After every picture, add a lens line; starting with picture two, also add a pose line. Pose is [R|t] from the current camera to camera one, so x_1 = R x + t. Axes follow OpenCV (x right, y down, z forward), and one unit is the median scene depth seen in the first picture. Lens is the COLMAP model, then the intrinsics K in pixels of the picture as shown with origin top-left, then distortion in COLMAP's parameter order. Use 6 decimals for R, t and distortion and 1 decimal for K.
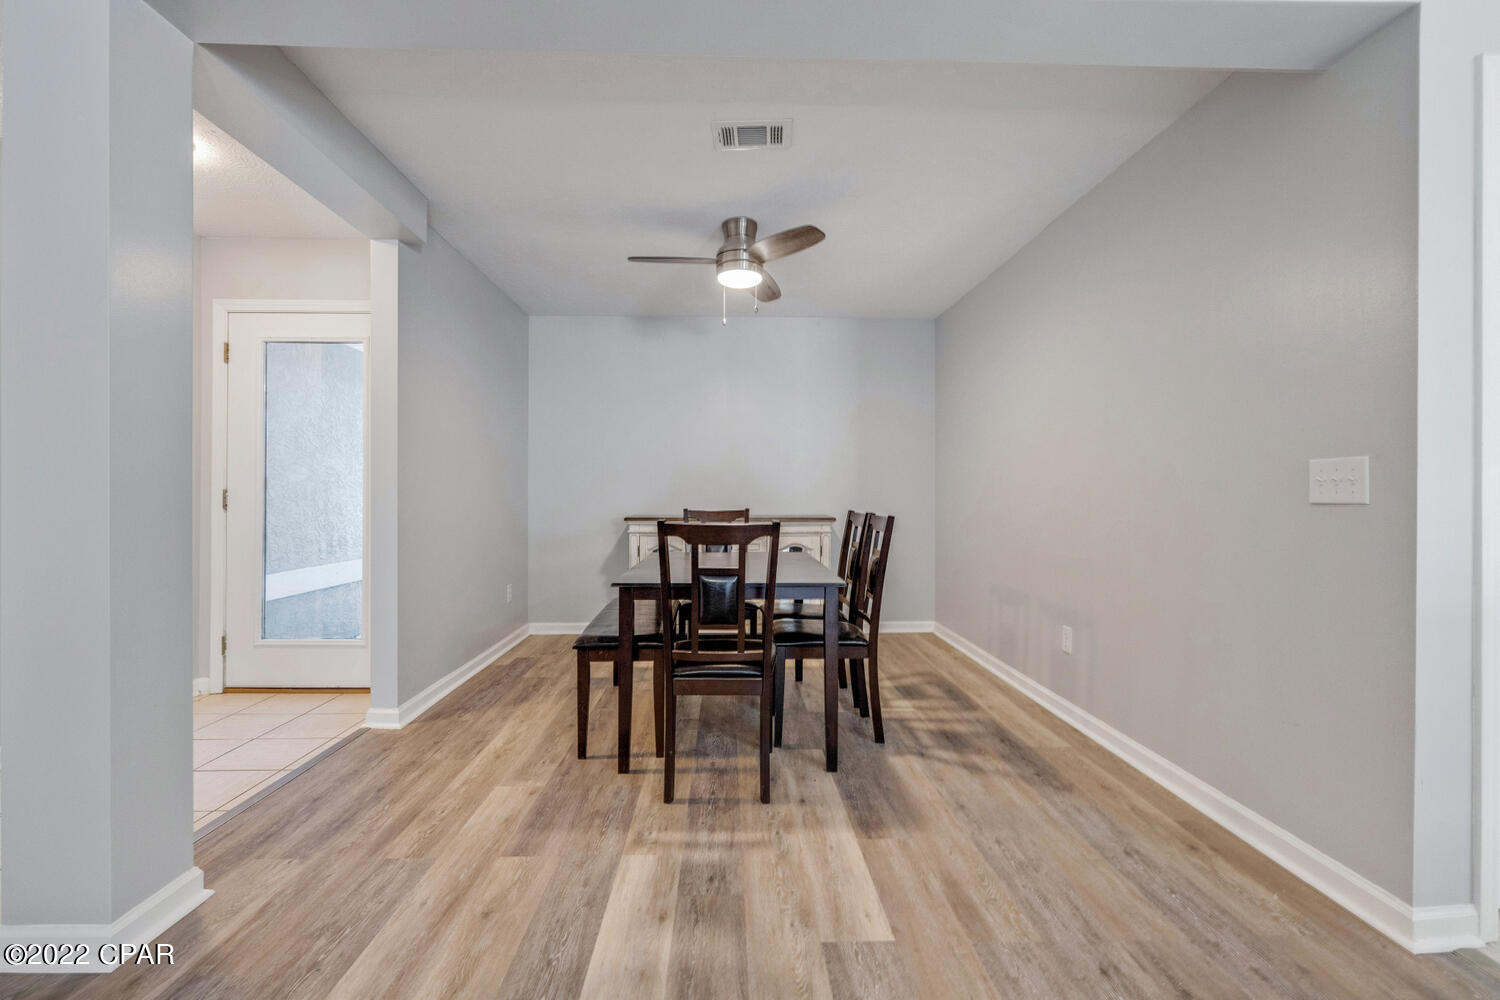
lens RADIAL K [[671.8, 0, 740.1], [0, 671.8, 491.4], [0, 0, 1]] dist [-0.011237, 0.000784]
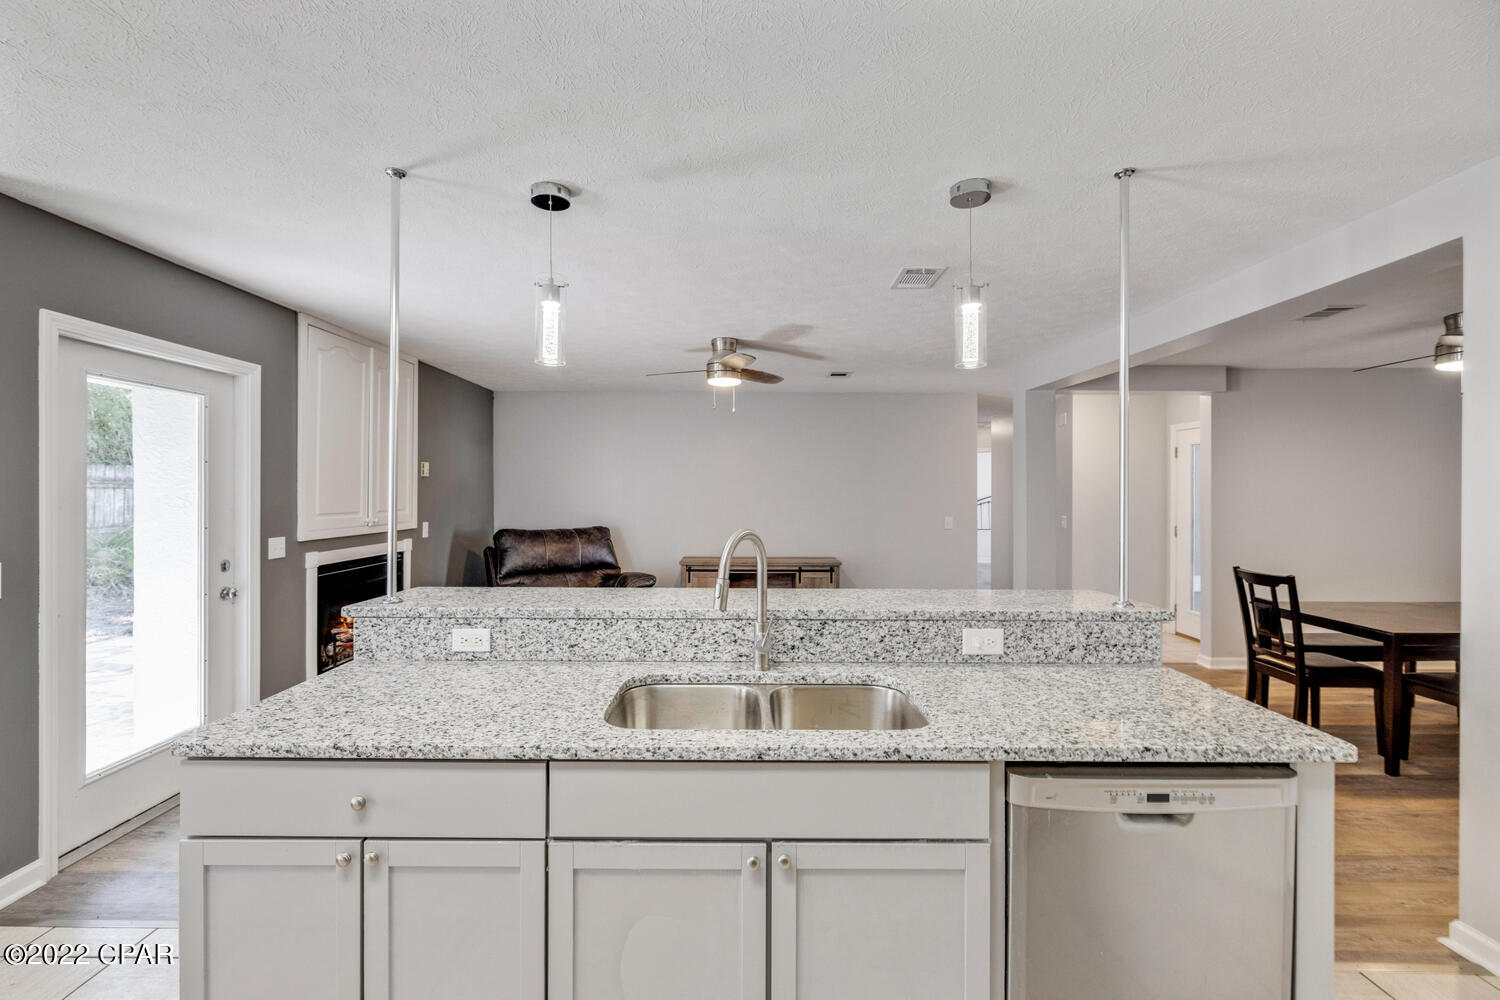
lens RADIAL K [[631.7, 0, 739.3], [0, 631.7, 489.5], [0, 0, 1]] dist [-0.002242, 0.000494]
pose [[-0.021864, -0.002584, -0.999758, 1.443894], [0.003643, 0.999990, -0.002664, -0.147120], [0.999754, -0.003700, -0.021855, -0.257324]]
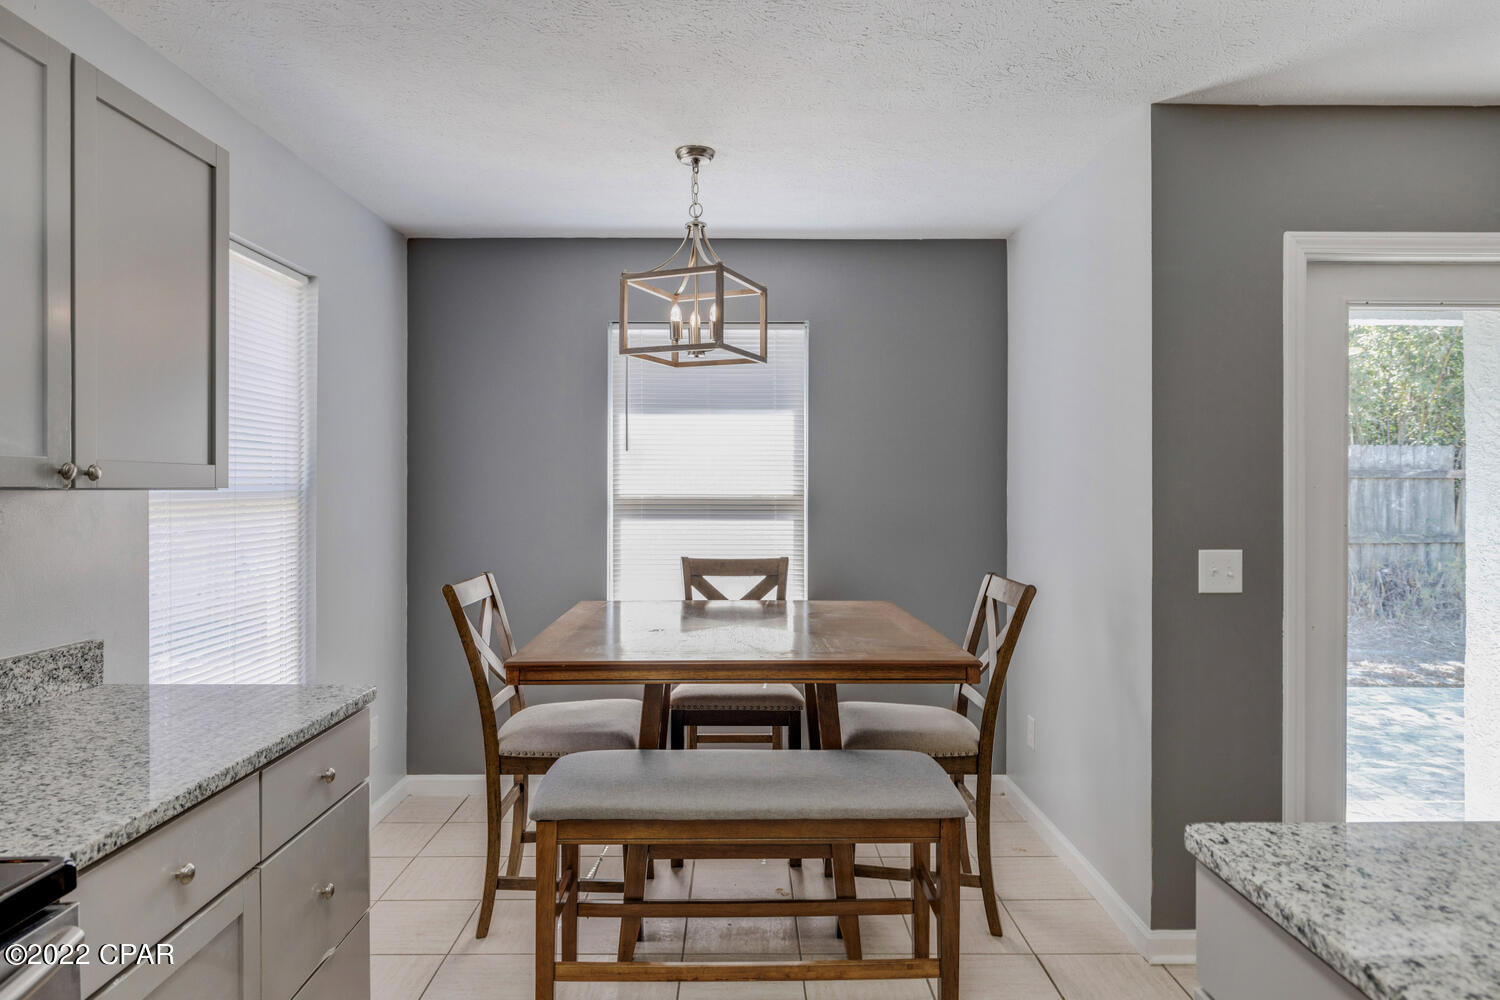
lens RADIAL K [[890.4, 0, 735.0], [0, 890.4, 489.3], [0, 0, 1]] dist [-0.001468, 0.000660]
pose [[-0.999813, -0.001618, 0.019275, 1.164462], [-0.001702, 0.999989, -0.004354, -0.117213], [-0.019268, -0.004386, -0.999805, -0.262427]]
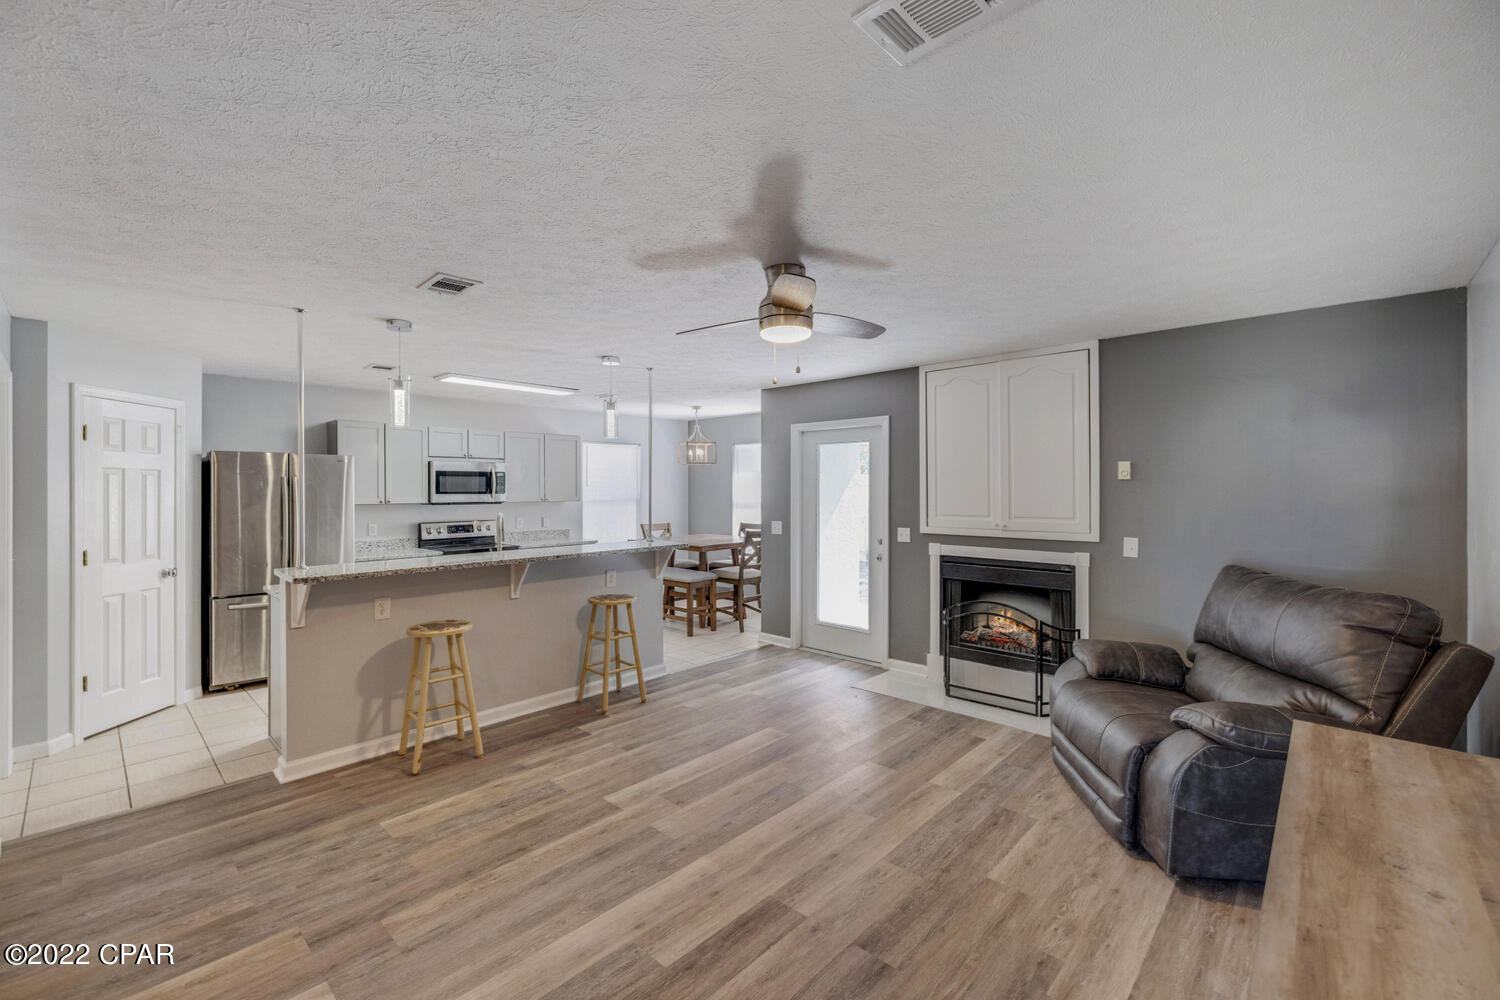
lens RADIAL K [[631.7, 0, 746.7], [0, 631.7, 488.2], [0, 0, 1]] dist [-0.002242, 0.000494]
pose [[-0.710786, 0.001575, 0.703407, -0.947292], [-0.002524, 0.999985, -0.004790, -0.166644], [-0.703404, -0.005180, -0.710771, 0.488668]]
